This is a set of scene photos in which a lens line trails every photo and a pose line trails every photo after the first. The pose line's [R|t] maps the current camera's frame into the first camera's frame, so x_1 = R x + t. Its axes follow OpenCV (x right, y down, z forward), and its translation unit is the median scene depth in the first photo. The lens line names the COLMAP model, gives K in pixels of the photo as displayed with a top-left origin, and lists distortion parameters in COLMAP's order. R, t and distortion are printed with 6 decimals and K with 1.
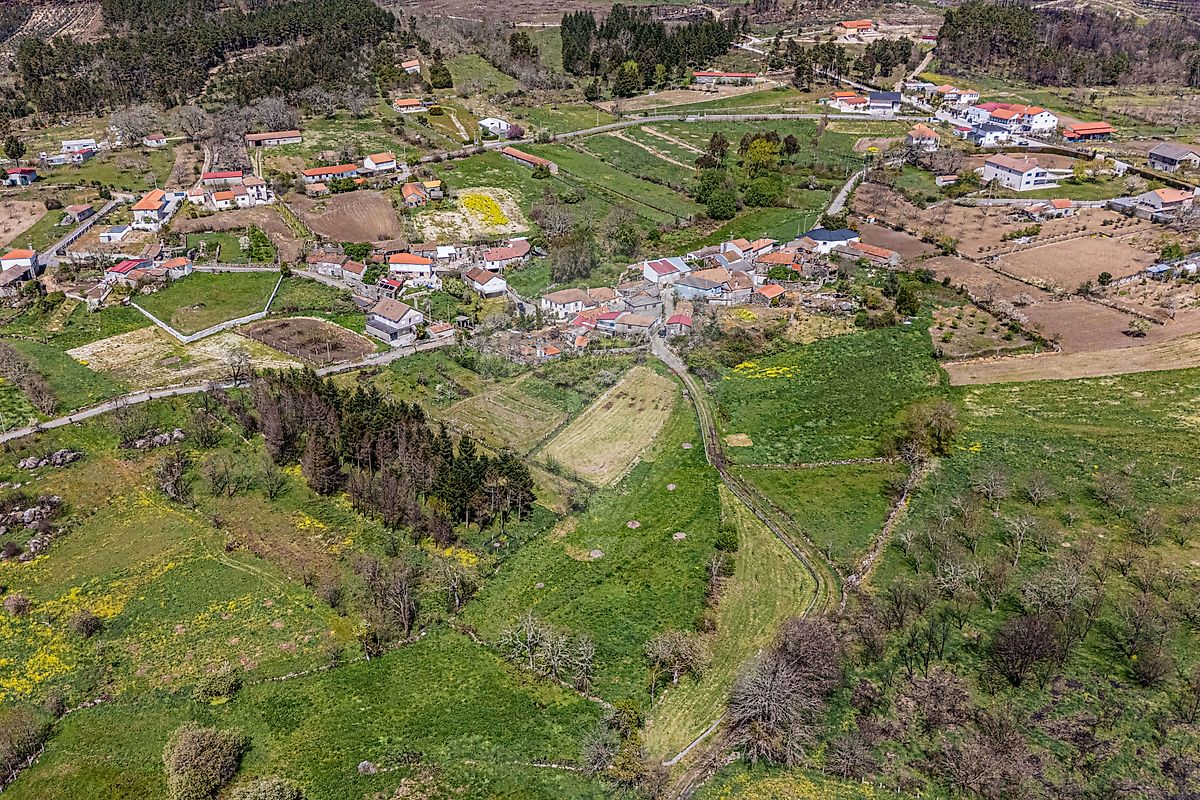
lens RADIAL K [[1036.4, 0, 550.0], [0, 1036.4, 400.1], [0, 0, 1]] dist [0.098032, -0.123293]
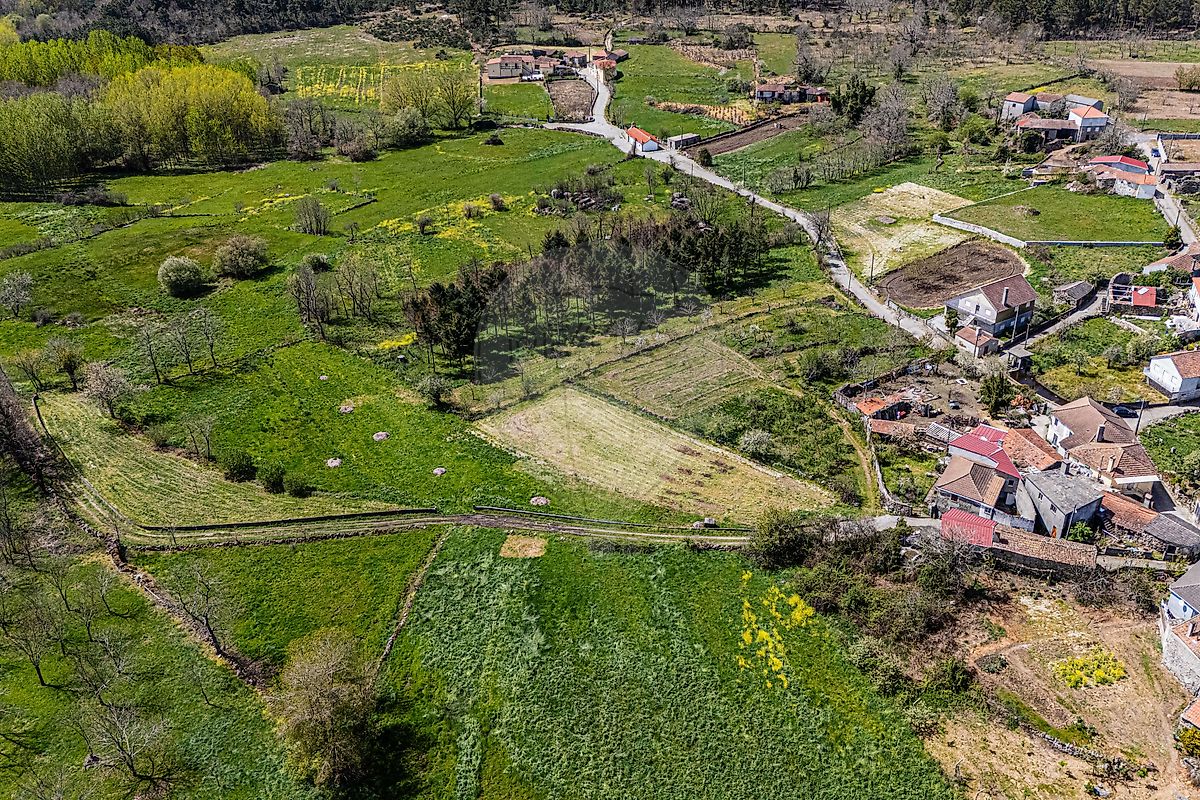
lens RADIAL K [[1036.4, 0, 625.4], [0, 1036.4, 399.9], [0, 0, 1]] dist [0.098032, -0.123293]
pose [[-0.208728, 0.488272, -0.847362, 0.478693], [-0.411156, 0.742342, 0.529036, -0.276154], [0.887346, 0.458823, 0.045808, 0.734373]]
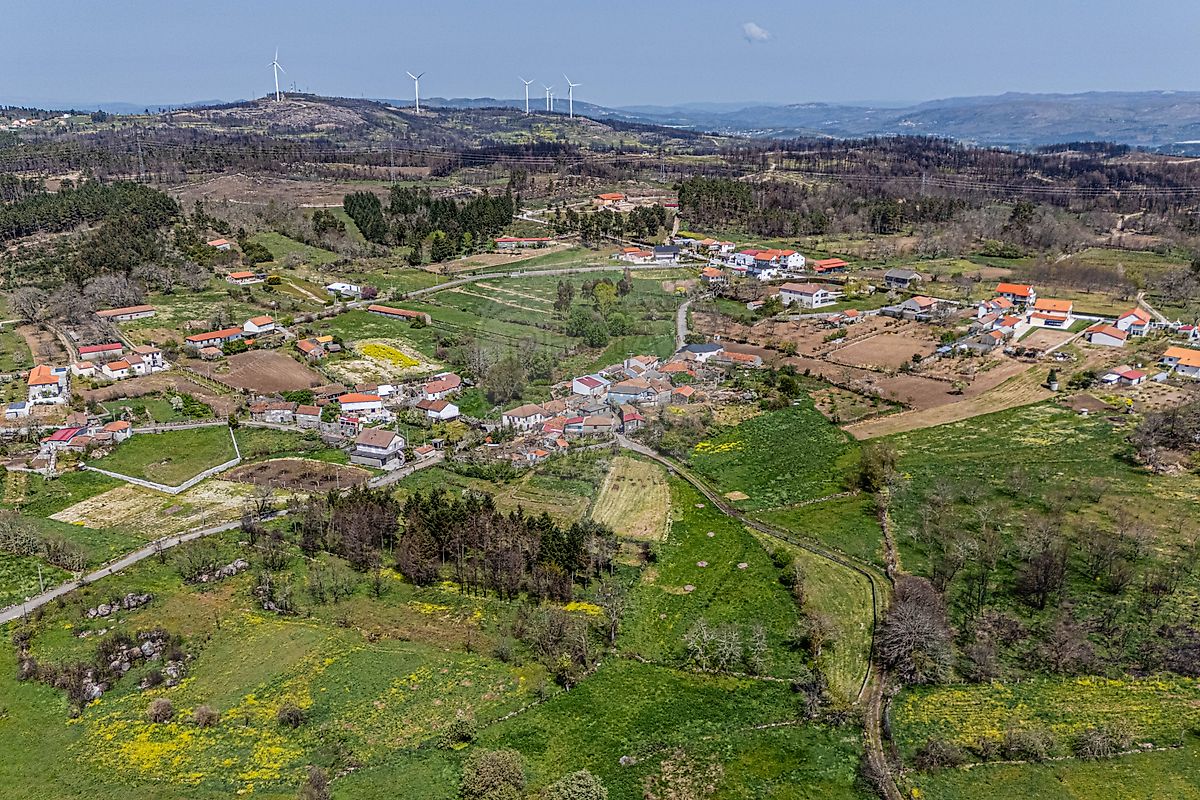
lens RADIAL K [[1036.4, 0, 600.9], [0, 1036.4, 397.3], [0, 0, 1]] dist [0.098032, -0.123293]
pose [[0.937584, -0.096633, 0.334064, -0.268621], [0.152223, 0.977740, -0.144404, 0.057386], [-0.312674, 0.186243, 0.931423, -0.074284]]
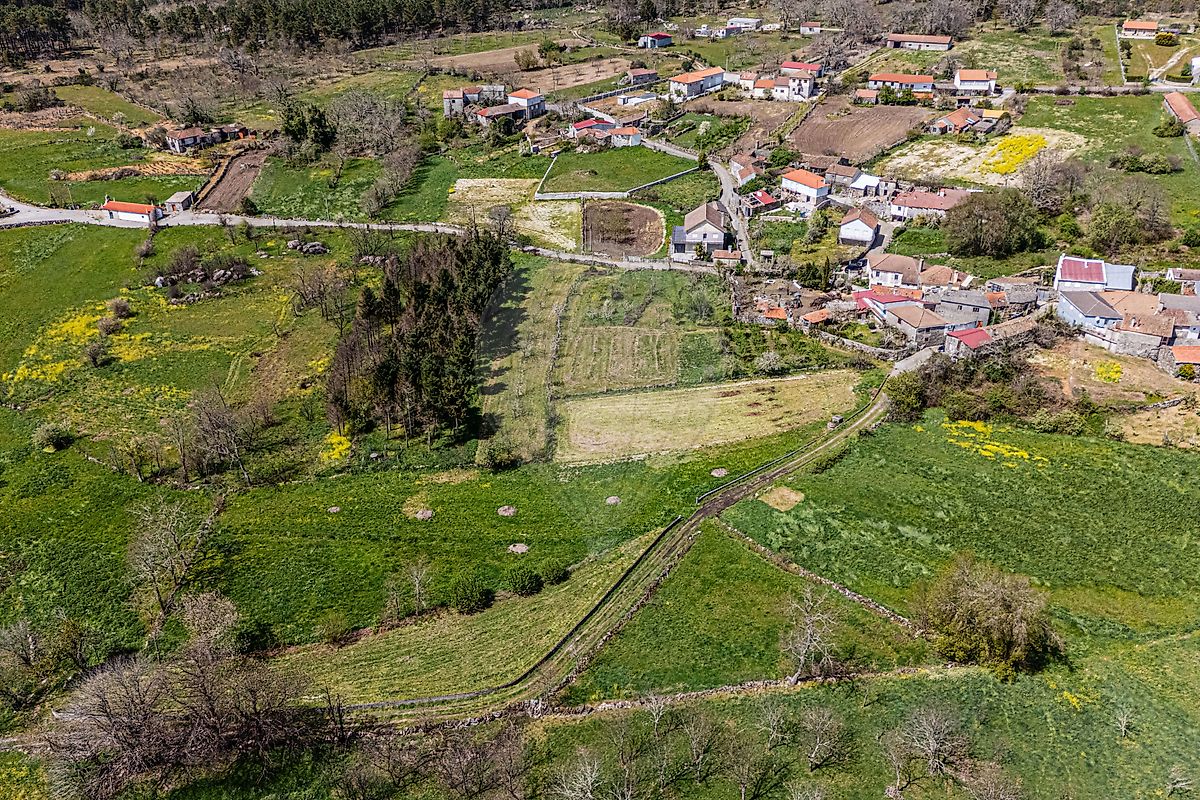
lens RADIAL K [[1036.4, 0, 599.9], [0, 1036.4, 401.9], [0, 0, 1]] dist [0.098032, -0.123293]
pose [[0.638109, 0.368870, -0.675834, 0.399138], [-0.328723, 0.924267, 0.194091, -0.081532], [0.696245, 0.098311, 0.711040, 0.326356]]
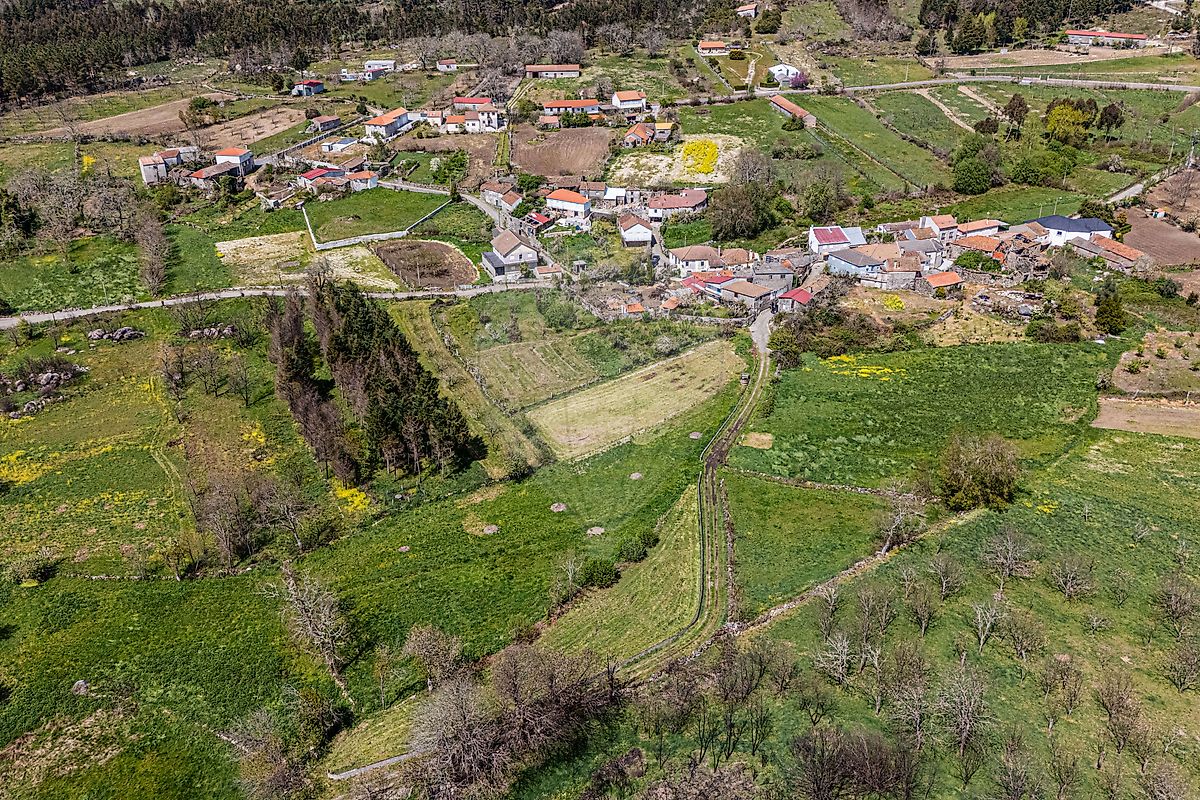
lens RADIAL K [[1036.4, 0, 605.3], [0, 1036.4, 402.3], [0, 0, 1]] dist [0.098032, -0.123293]
pose [[0.922862, 0.175695, -0.342721, 0.258700], [-0.164725, 0.984445, 0.061110, -0.016032], [0.348126, 0.000059, 0.937448, 0.137225]]
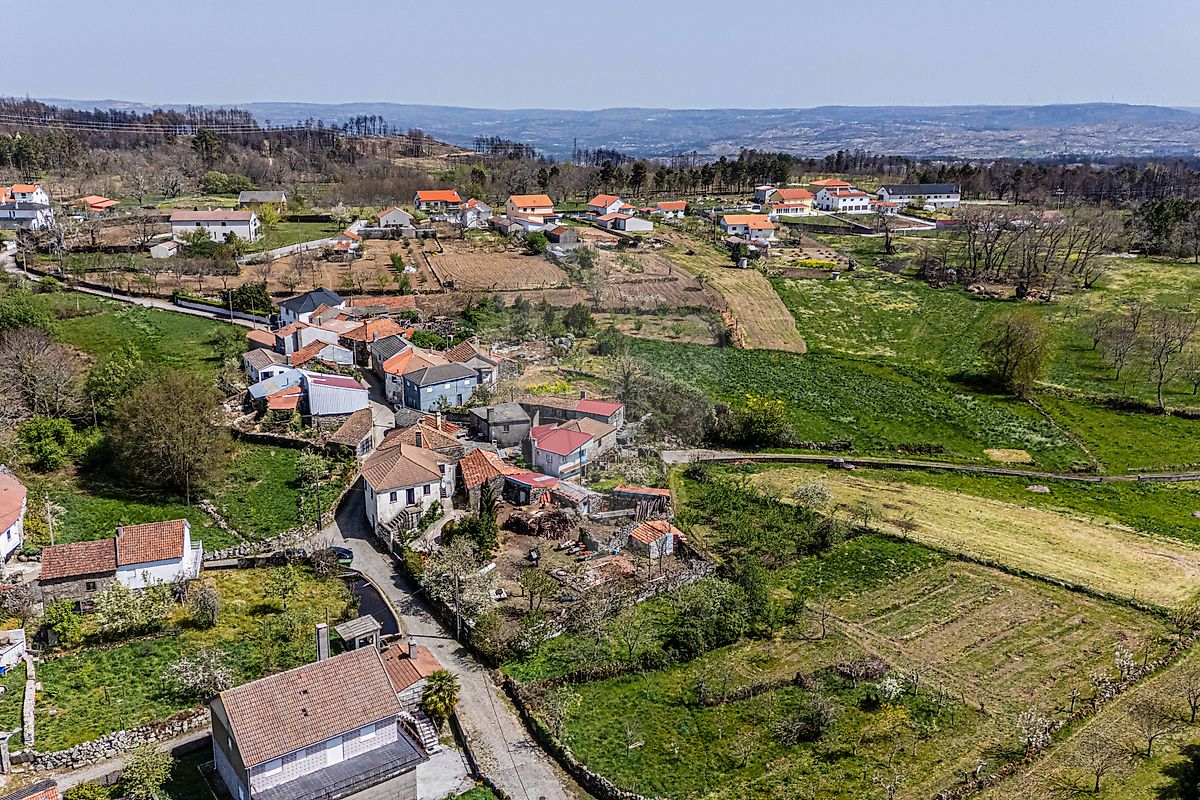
lens RADIAL K [[1036.4, 0, 590.2], [0, 1036.4, 404.8], [0, 0, 1]] dist [0.098032, -0.123293]
pose [[0.153957, -0.265384, 0.951771, -0.340243], [0.425401, 0.887213, 0.178571, -0.156977], [-0.891813, 0.377393, 0.249487, 0.787033]]
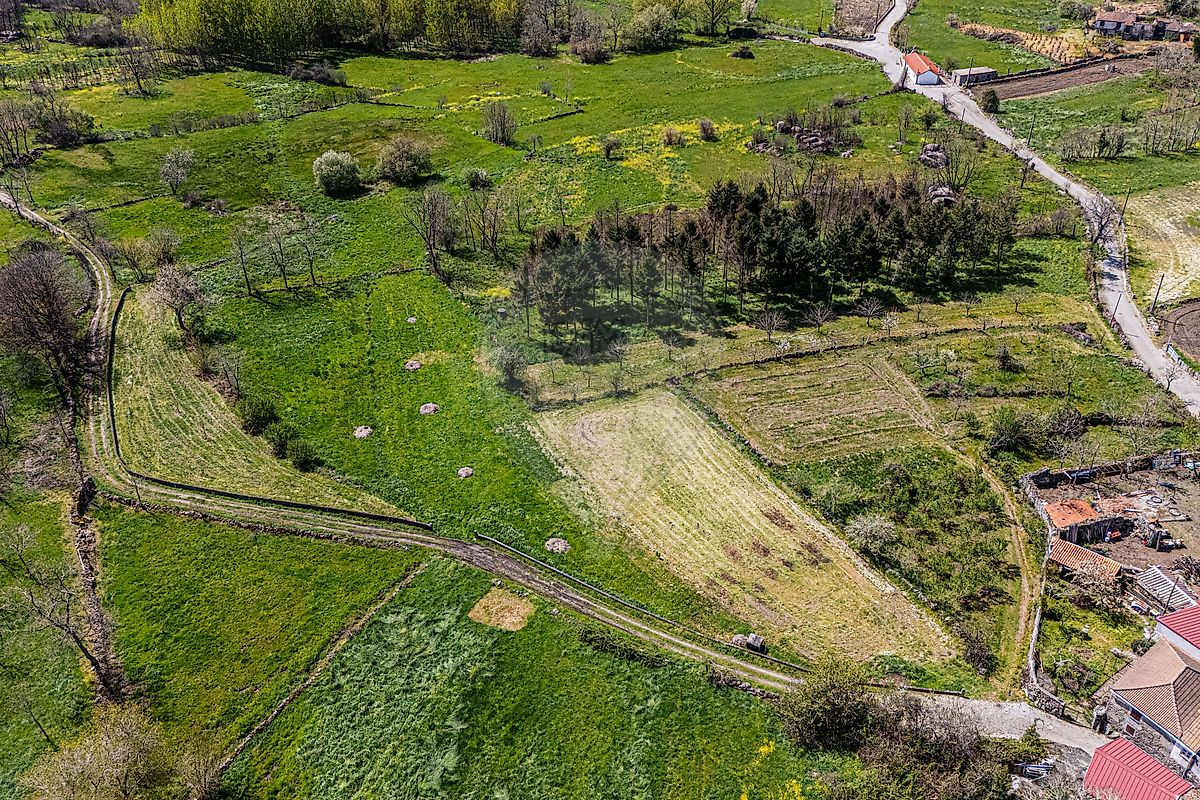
lens RADIAL K [[1036.4, 0, 591.6], [0, 1036.4, 396.5], [0, 0, 1]] dist [0.098032, -0.123293]
pose [[-0.542728, 0.481159, -0.688427, 0.323602], [-0.347864, 0.617271, 0.705668, -0.269022], [0.764485, 0.622465, -0.167632, 0.781482]]
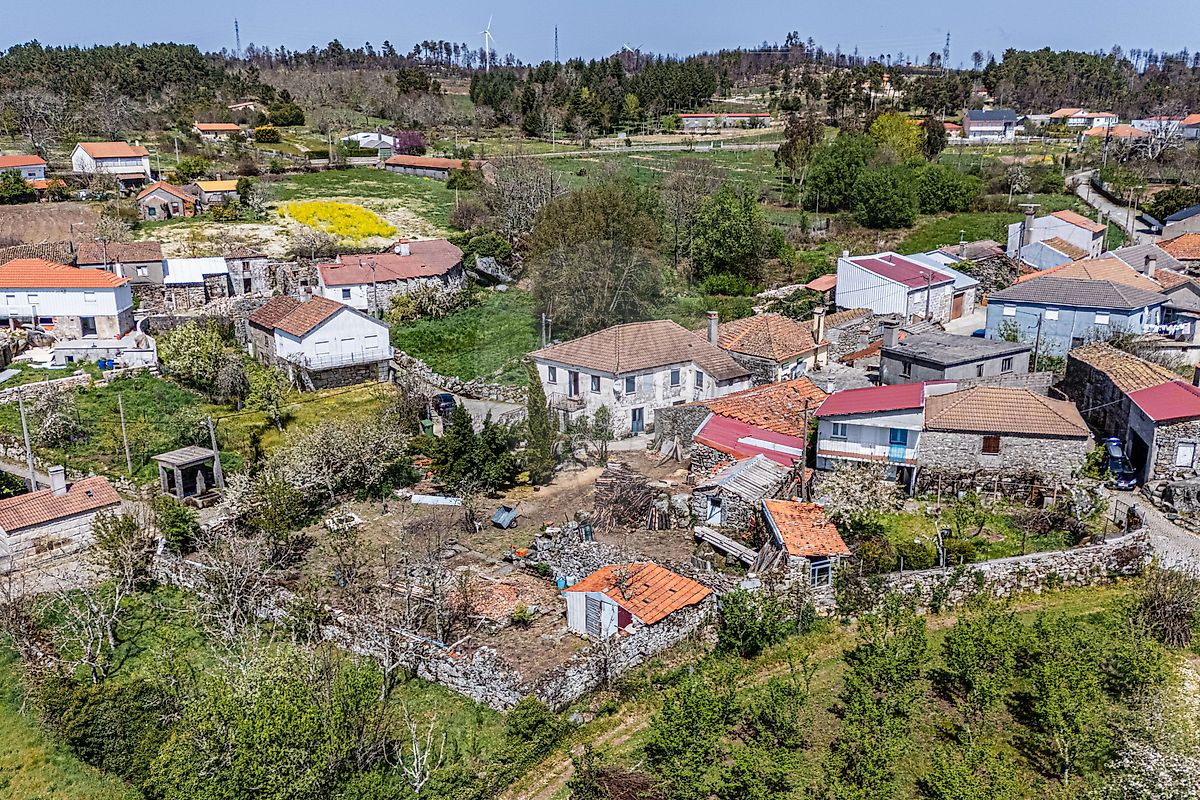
lens RADIAL K [[1036.4, 0, 603.9], [0, 1036.4, 396.6], [0, 0, 1]] dist [0.098032, -0.123293]
pose [[0.988526, -0.040165, 0.145615, -0.026547], [0.064907, 0.983413, -0.169370, -0.044538], [-0.136396, 0.176878, 0.974736, 0.722275]]
